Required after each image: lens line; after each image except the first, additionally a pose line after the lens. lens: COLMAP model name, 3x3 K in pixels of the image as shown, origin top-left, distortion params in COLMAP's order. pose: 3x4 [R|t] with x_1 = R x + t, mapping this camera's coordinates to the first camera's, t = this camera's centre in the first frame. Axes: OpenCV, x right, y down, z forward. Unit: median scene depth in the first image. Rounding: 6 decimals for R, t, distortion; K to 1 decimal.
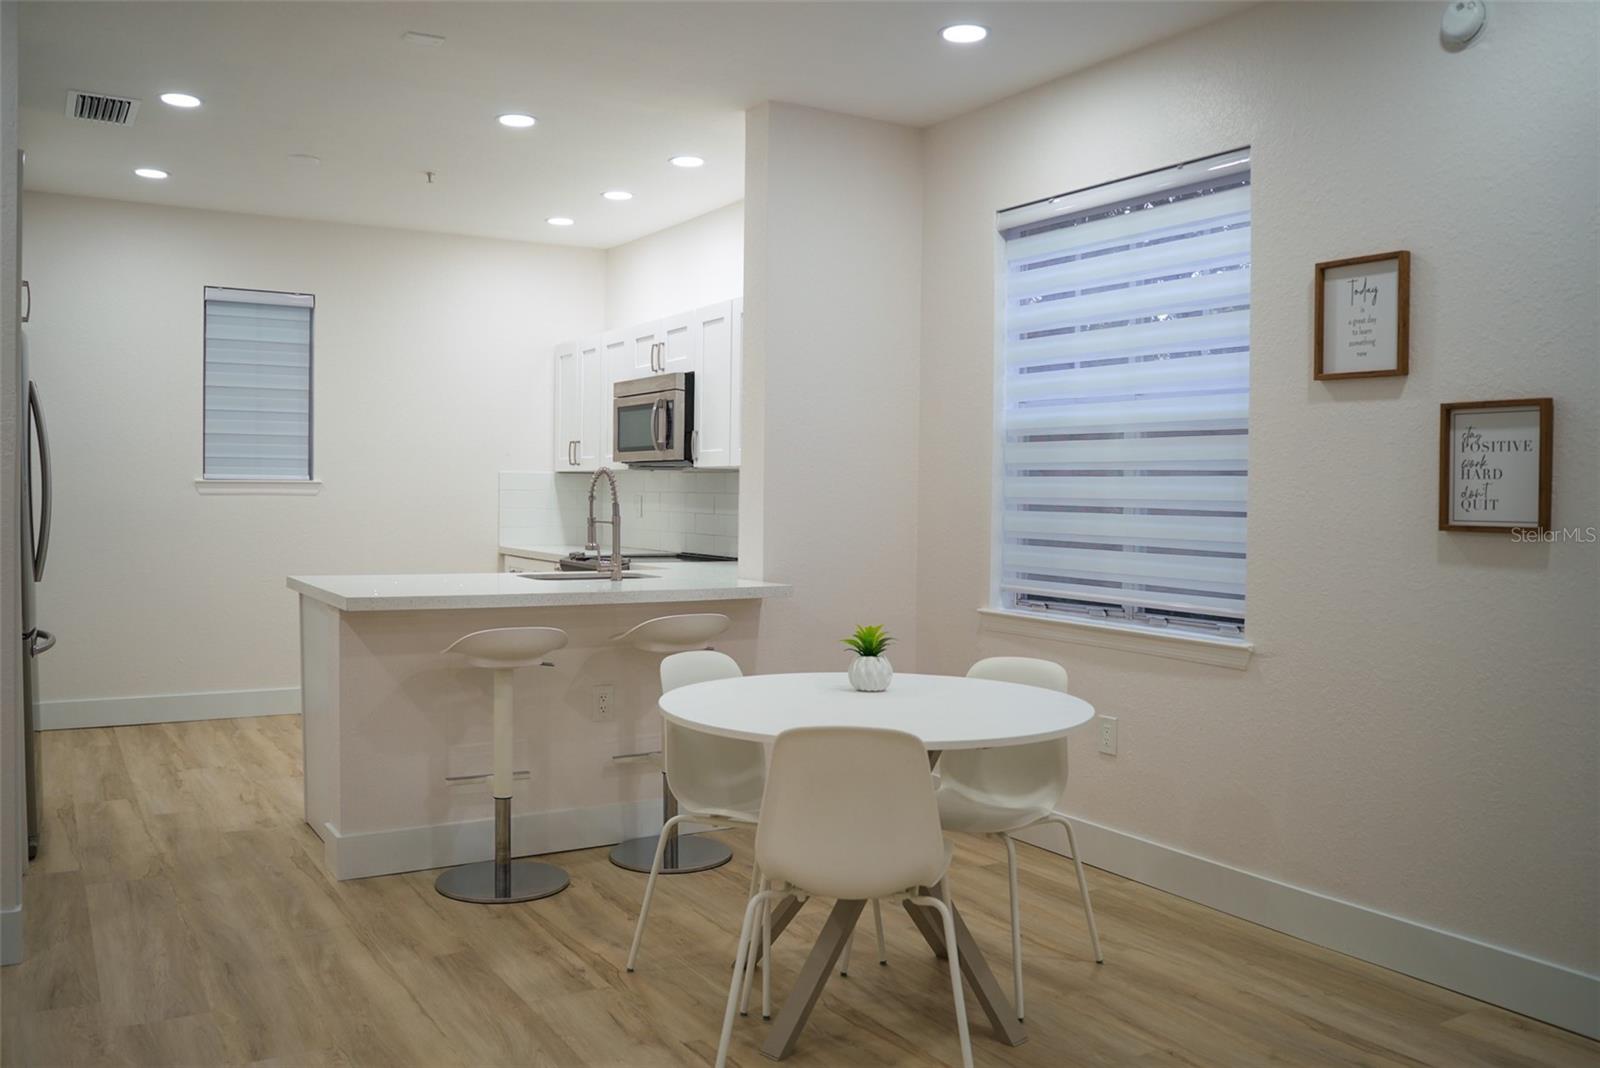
lens RADIAL K [[1295.2, 0, 785.3], [0, 1295.2, 534.6], [0, 0, 1]] dist [-0.094800, 0.060415]
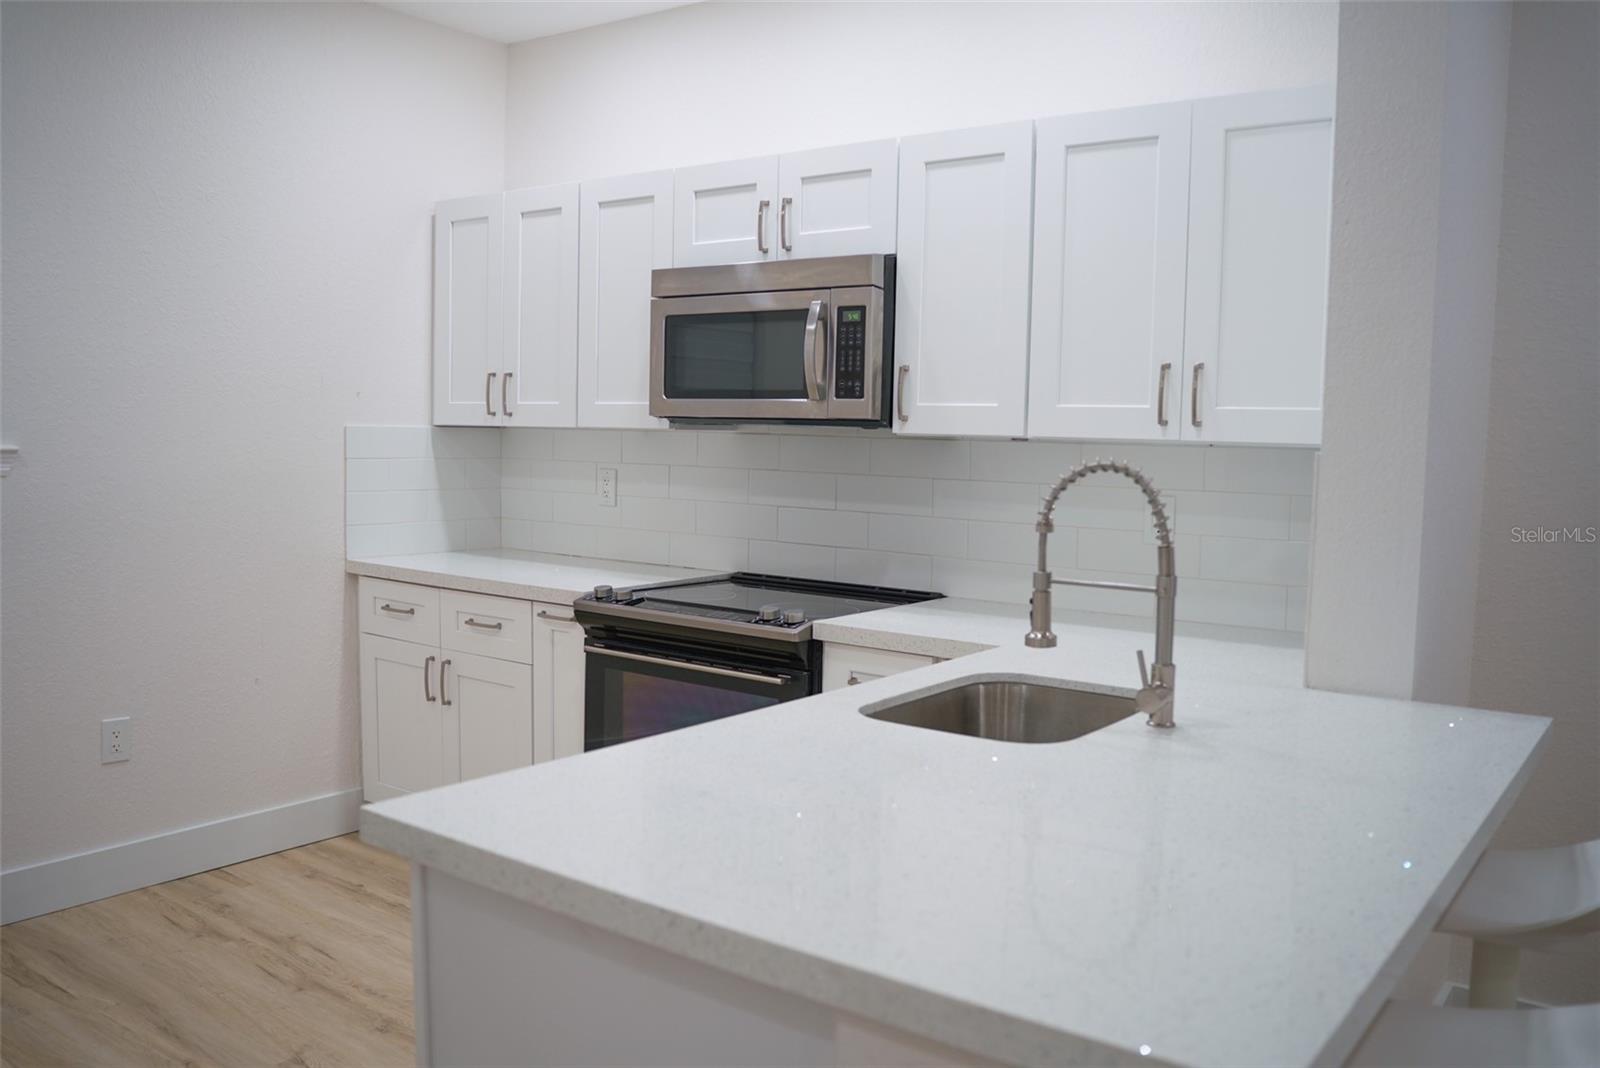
lens RADIAL K [[1295.2, 0, 790.3], [0, 1295.2, 537.0], [0, 0, 1]] dist [-0.094800, 0.060415]
pose [[0.923067, -0.024258, 0.383873, -0.407566], [0.001617, 0.998245, 0.059195, -0.052444], [-0.384635, -0.054020, 0.921487, 0.664650]]
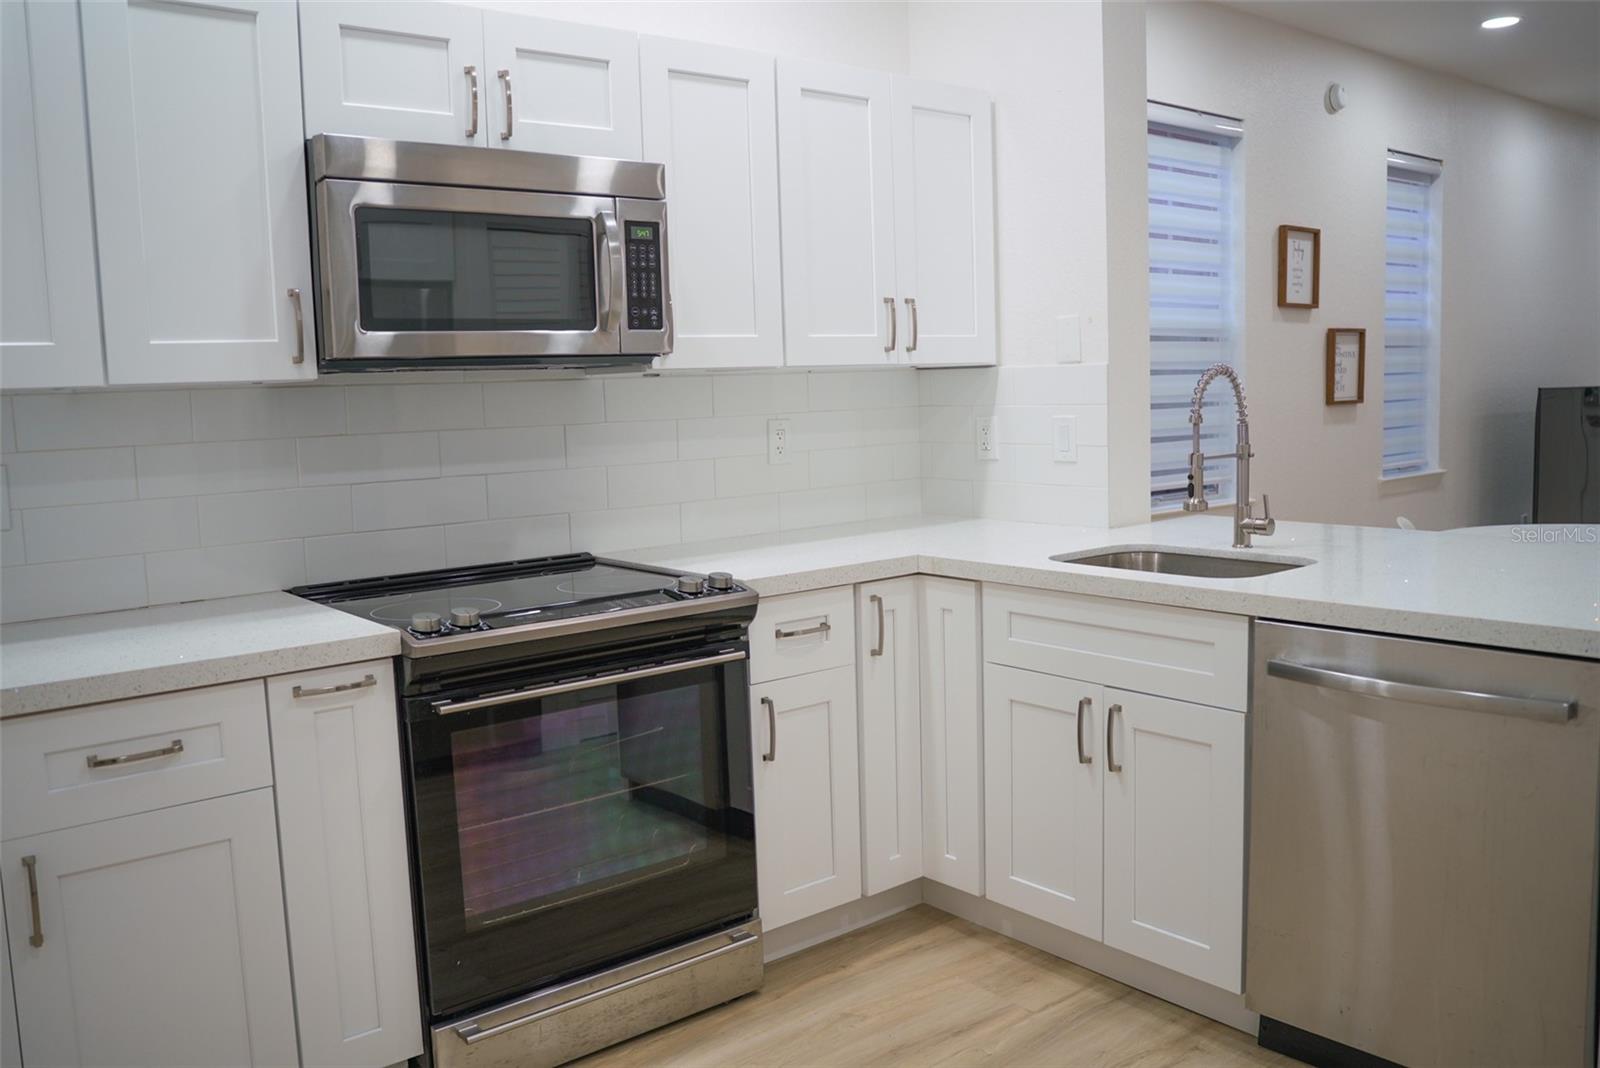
lens RADIAL K [[1295.2, 0, 804.5], [0, 1295.2, 534.0], [0, 0, 1]] dist [-0.094800, 0.060415]
pose [[-0.144530, -0.121148, 0.982056, -0.711171], [0.060670, 0.989524, 0.130998, -0.065352], [-0.987639, 0.078514, -0.135666, 1.300756]]
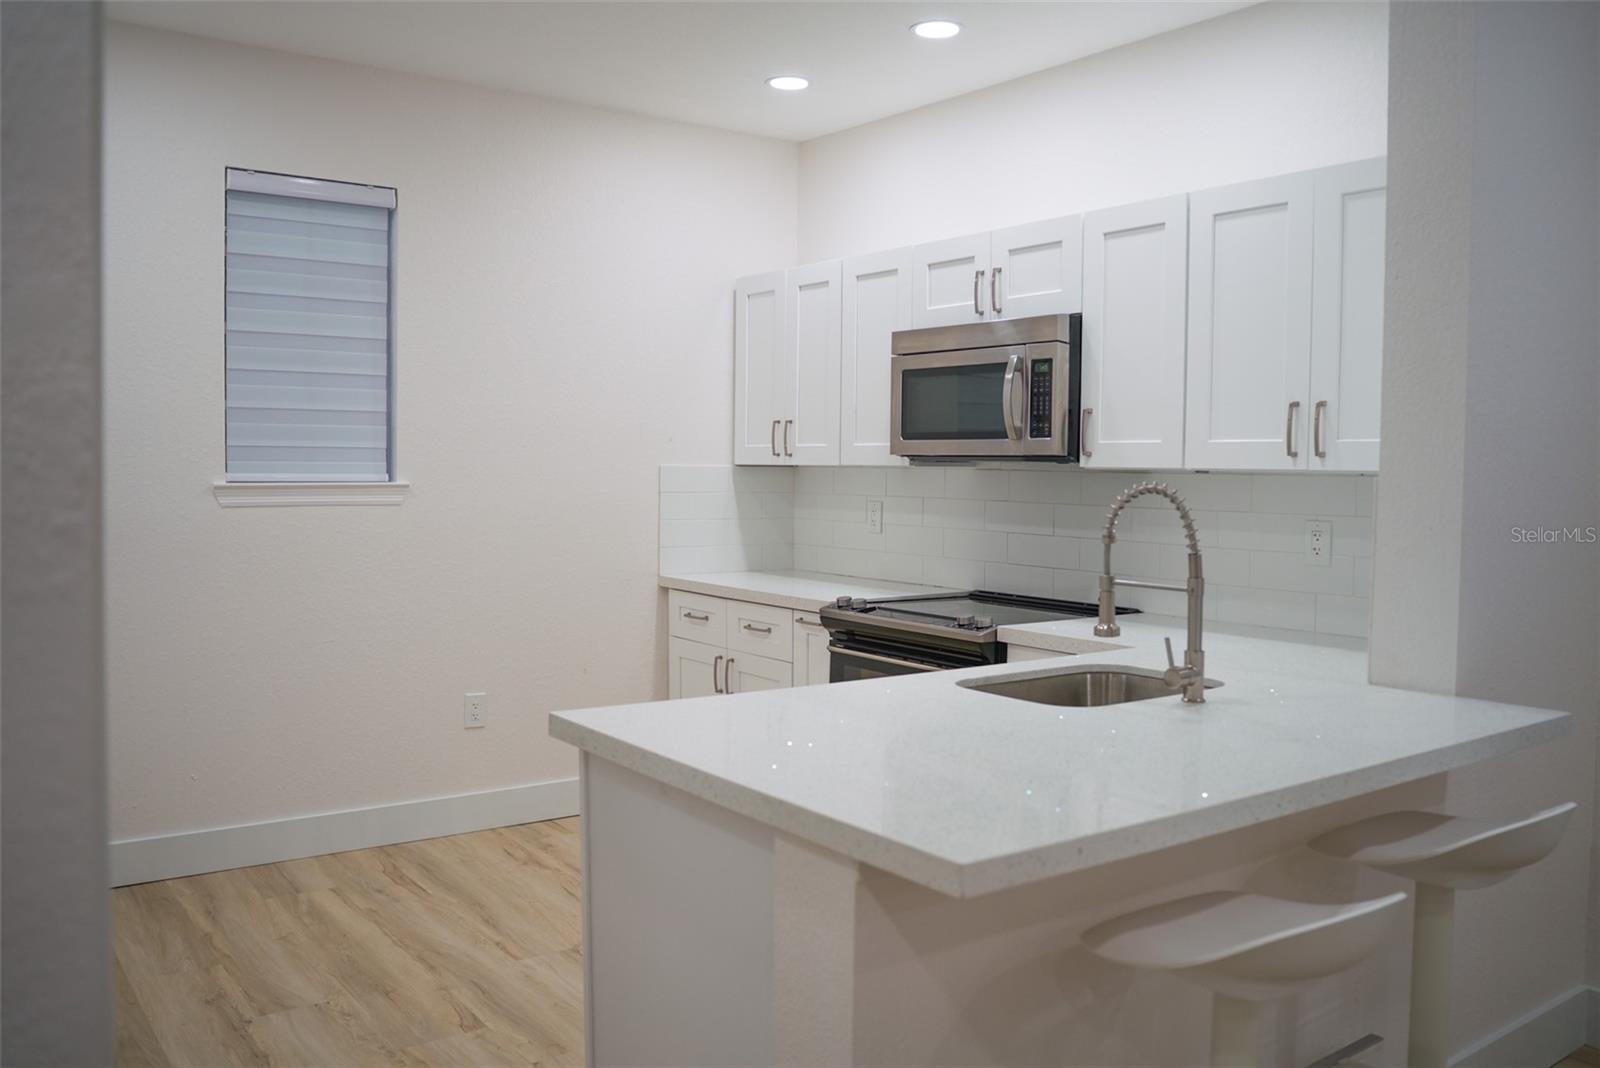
lens RADIAL K [[1295.2, 0, 797.9], [0, 1295.2, 530.6], [0, 0, 1]] dist [-0.094800, 0.060415]
pose [[0.995456, -0.005764, 0.095053, -0.339622], [0.003783, 0.999772, 0.021009, -0.045033], [-0.095152, -0.020554, 0.995251, 0.507714]]
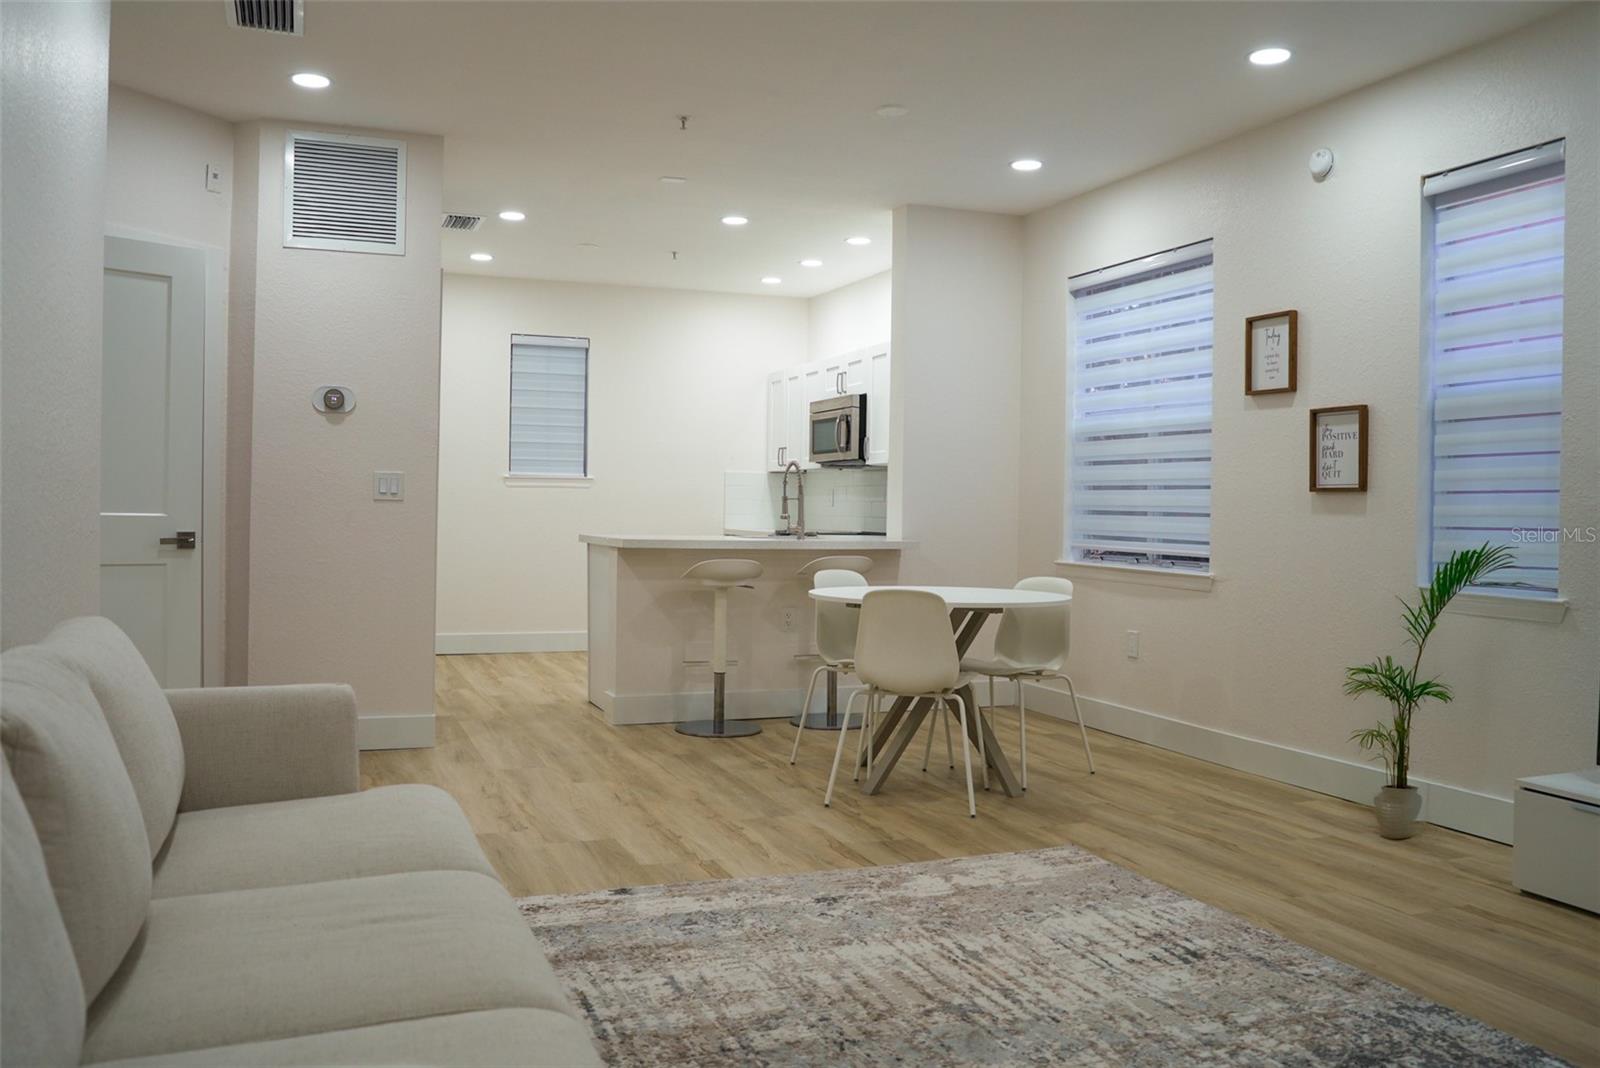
lens RADIAL K [[1295.2, 0, 796.7], [0, 1295.2, 523.9], [0, 0, 1]] dist [-0.094800, 0.060415]
pose [[0.985544, 0.004533, -0.169362, 0.110670], [-0.008351, 0.999727, -0.021838, 0.050642], [0.169217, 0.022937, 0.985312, -0.427656]]
